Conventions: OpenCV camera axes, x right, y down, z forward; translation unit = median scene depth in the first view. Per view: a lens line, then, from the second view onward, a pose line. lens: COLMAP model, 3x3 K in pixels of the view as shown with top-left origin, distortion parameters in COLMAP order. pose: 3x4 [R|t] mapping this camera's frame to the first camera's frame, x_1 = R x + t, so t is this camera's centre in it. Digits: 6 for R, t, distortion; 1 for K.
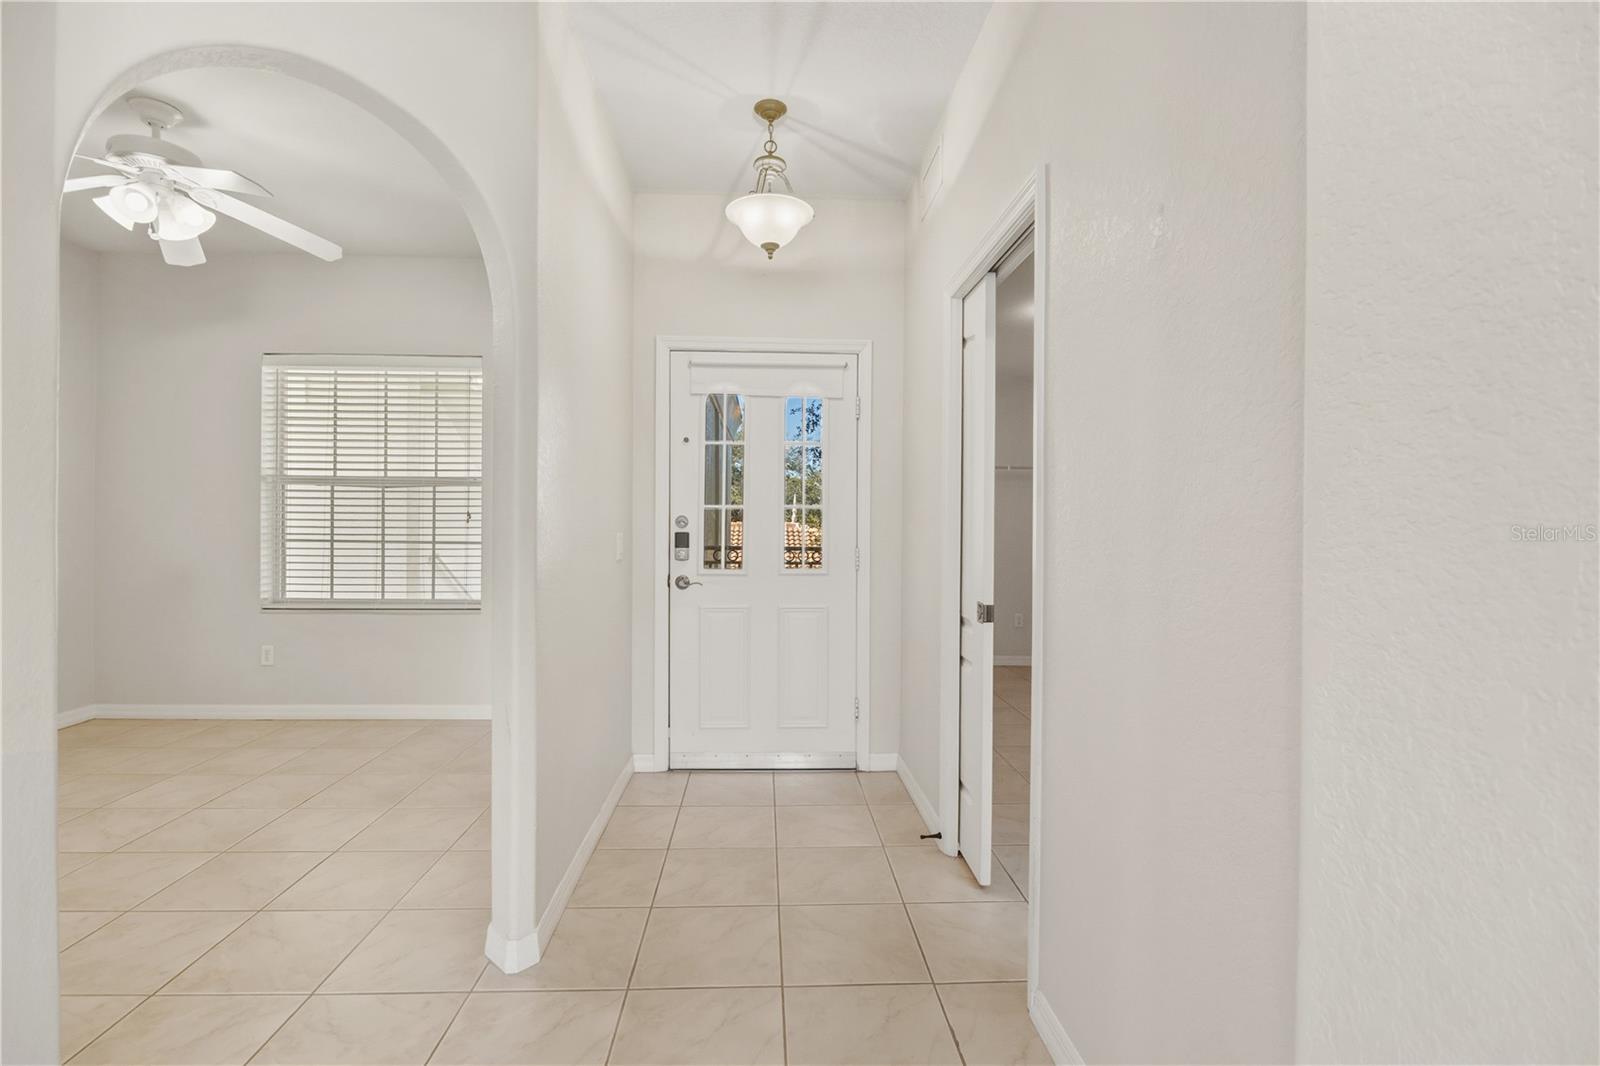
lens RADIAL K [[724.9, 0, 801.4], [0, 724.9, 525.4], [0, 0, 1]] dist [0.001022, 0.000187]
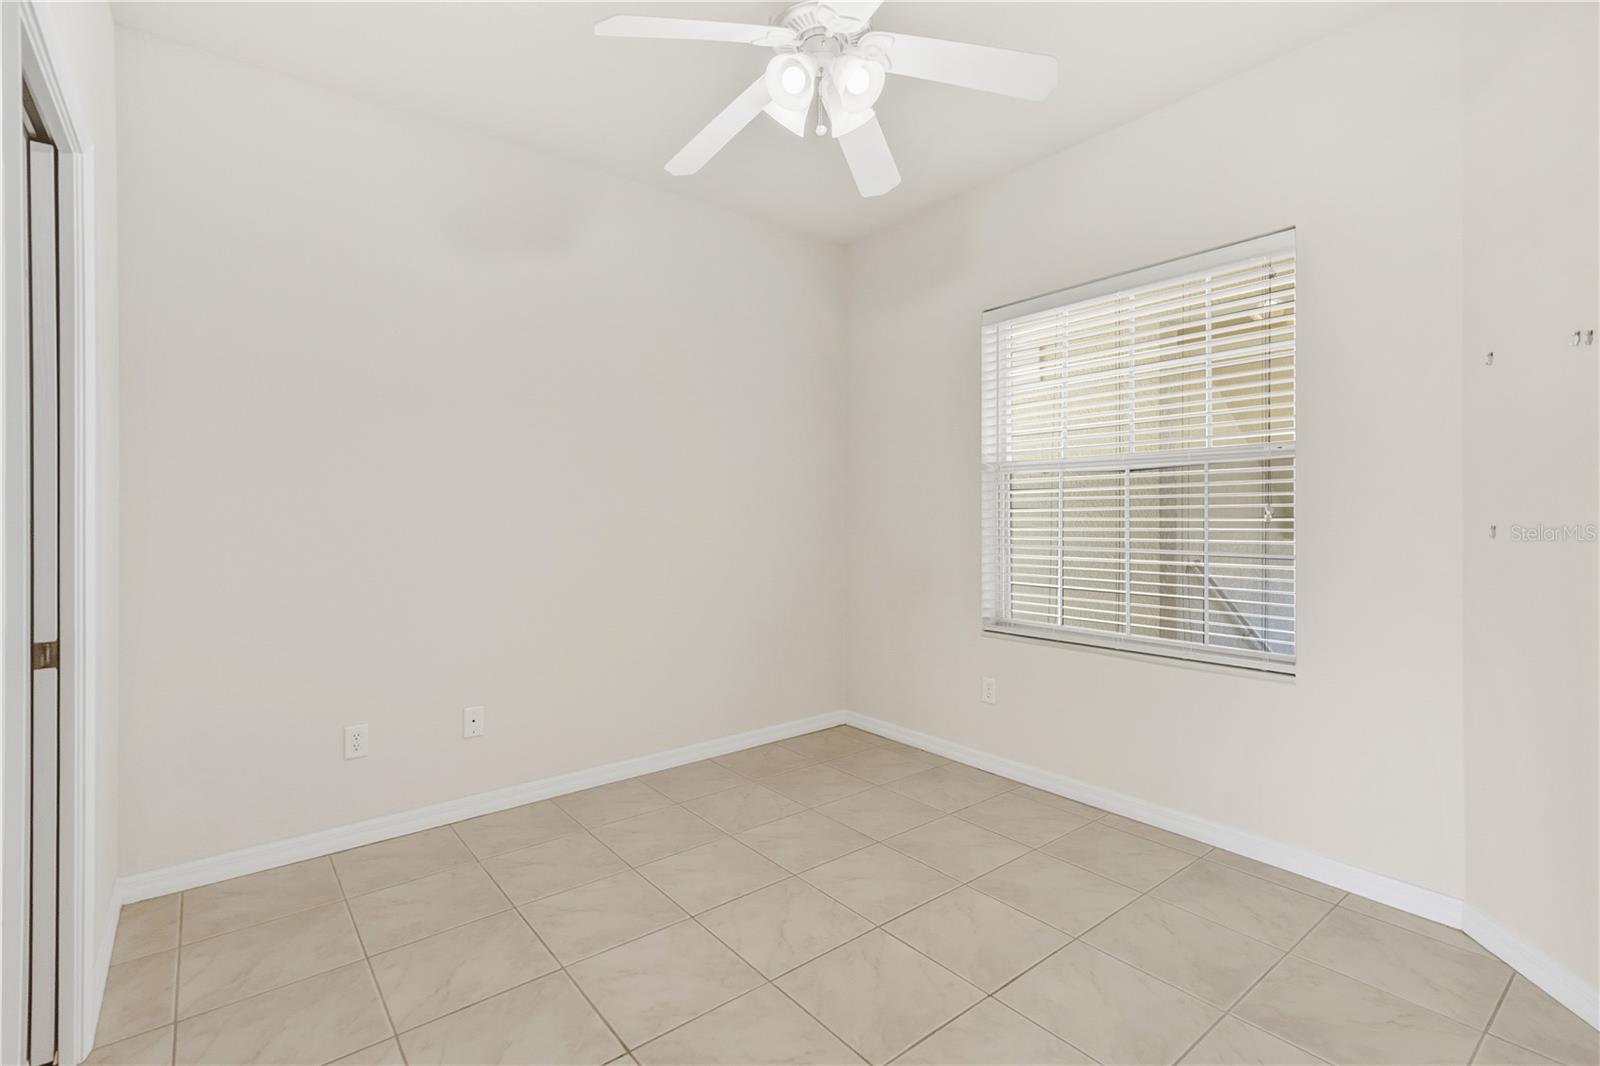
lens RADIAL K [[724.9, 0, 801.4], [0, 724.9, 525.4], [0, 0, 1]] dist [0.001022, 0.000187]
pose [[0.580090, -0.002577, -0.814548, -0.208592], [0.007087, 0.999973, 0.001884, -0.003943], [0.814521, -0.006866, 0.580093, 0.372611]]
